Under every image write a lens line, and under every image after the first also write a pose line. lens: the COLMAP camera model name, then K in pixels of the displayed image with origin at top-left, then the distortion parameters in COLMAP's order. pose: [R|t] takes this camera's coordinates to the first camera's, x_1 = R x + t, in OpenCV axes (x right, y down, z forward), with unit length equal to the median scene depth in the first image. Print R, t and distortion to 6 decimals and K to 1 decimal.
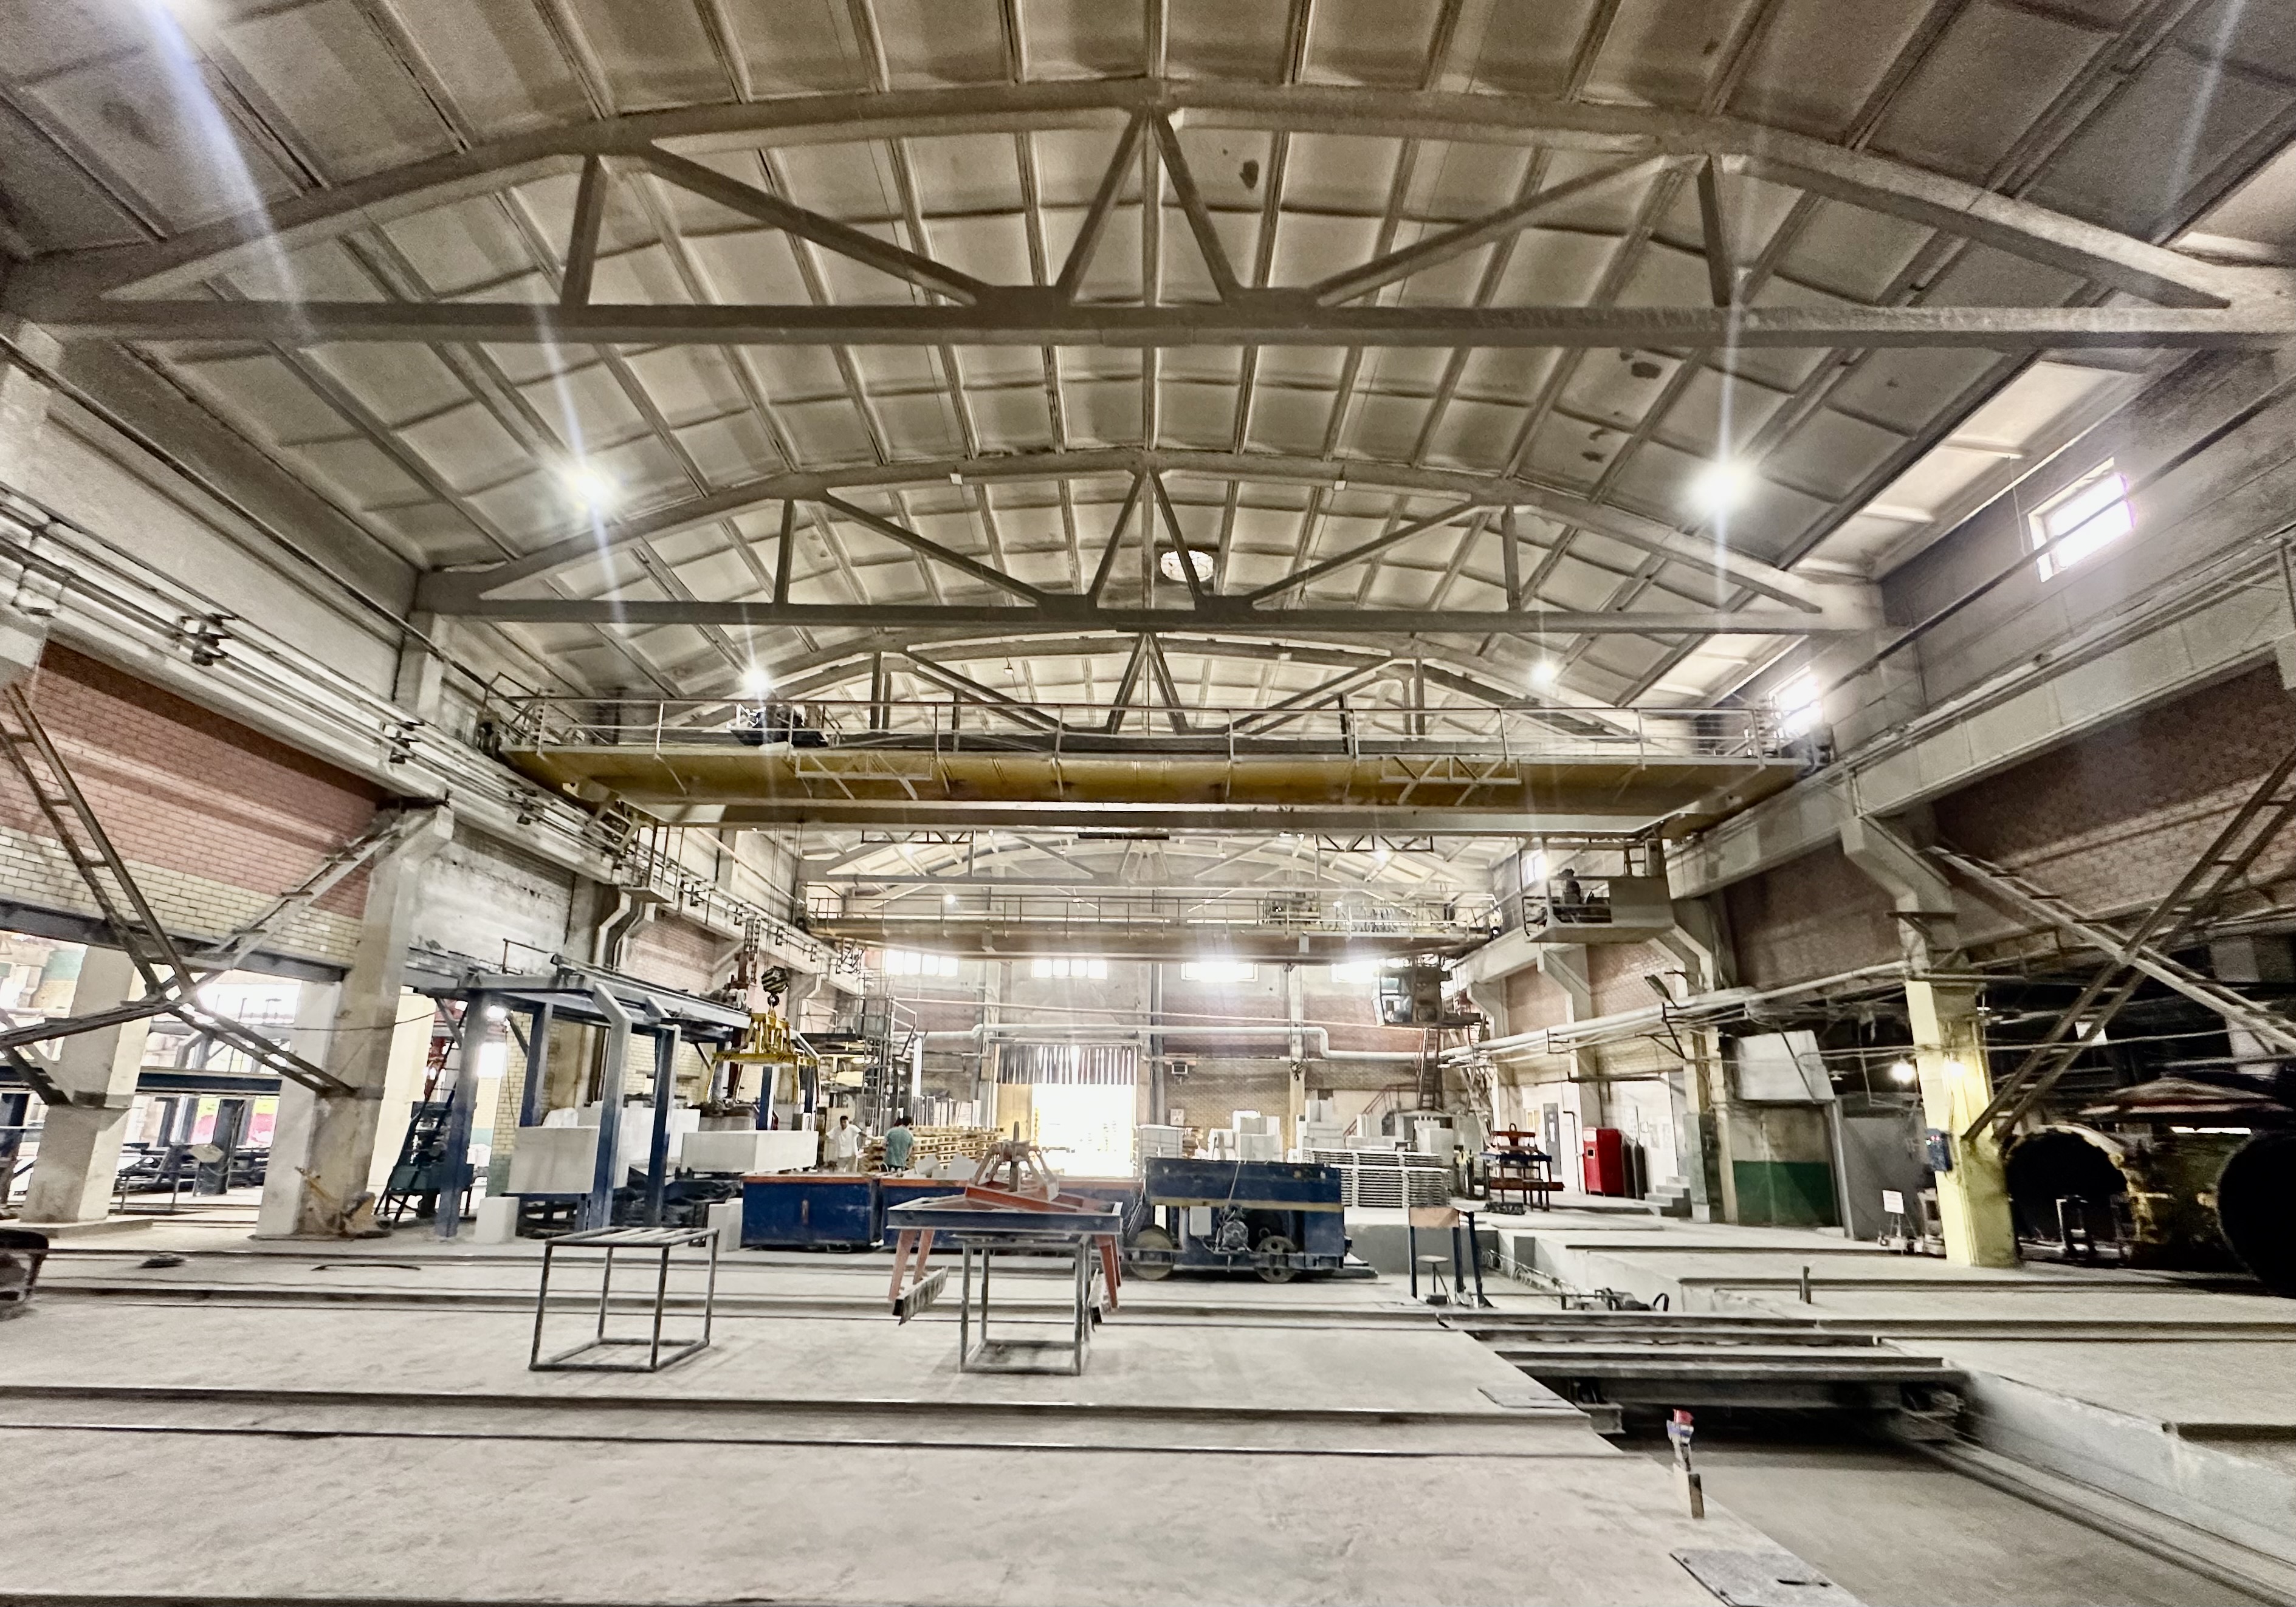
lens RADIAL K [[922.1, 0, 1133.0], [0, 922.1, 841.2], [0, 0, 1]] dist [-0.002714, 0.000344]
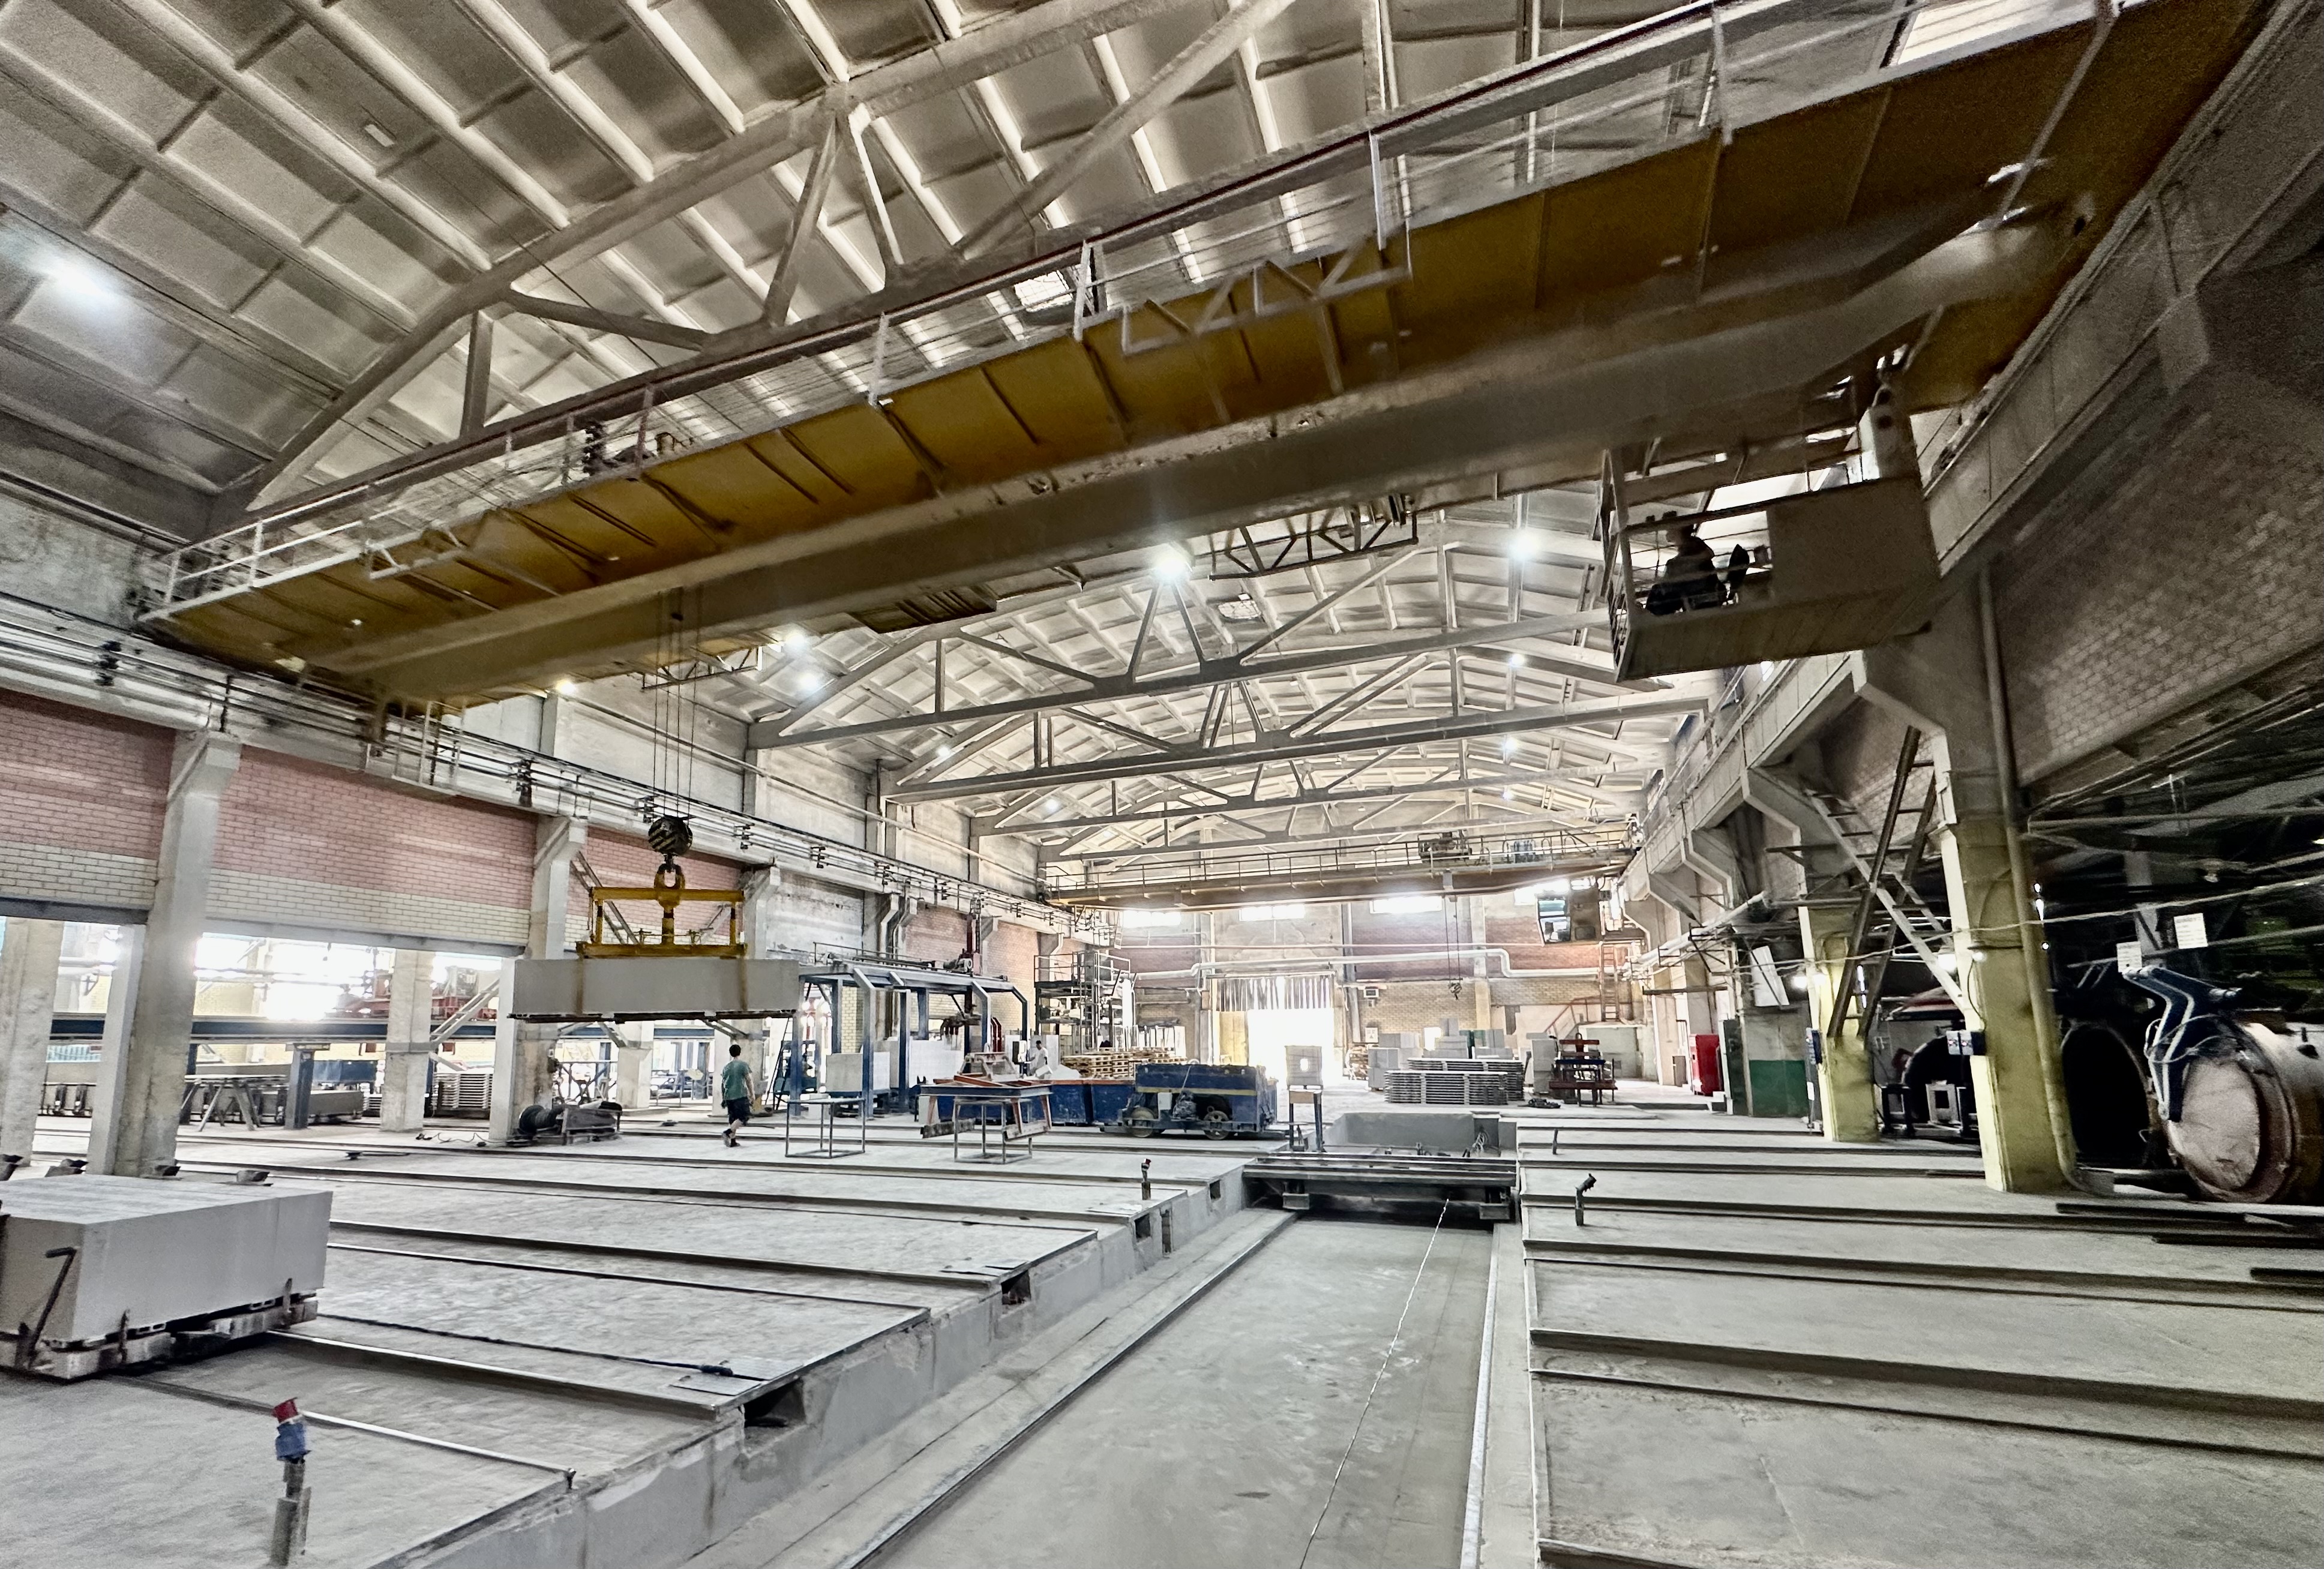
lens RADIAL K [[916.0, 0, 1150.9], [0, 916.0, 785.7], [0, 0, 1]] dist [-0.002485, -0.000048]
pose [[0.940049, -0.116226, -0.320623, 0.350082], [0.122683, 0.992446, -0.000063, -0.076381], [0.318208, -0.039276, 0.947207, -0.279136]]
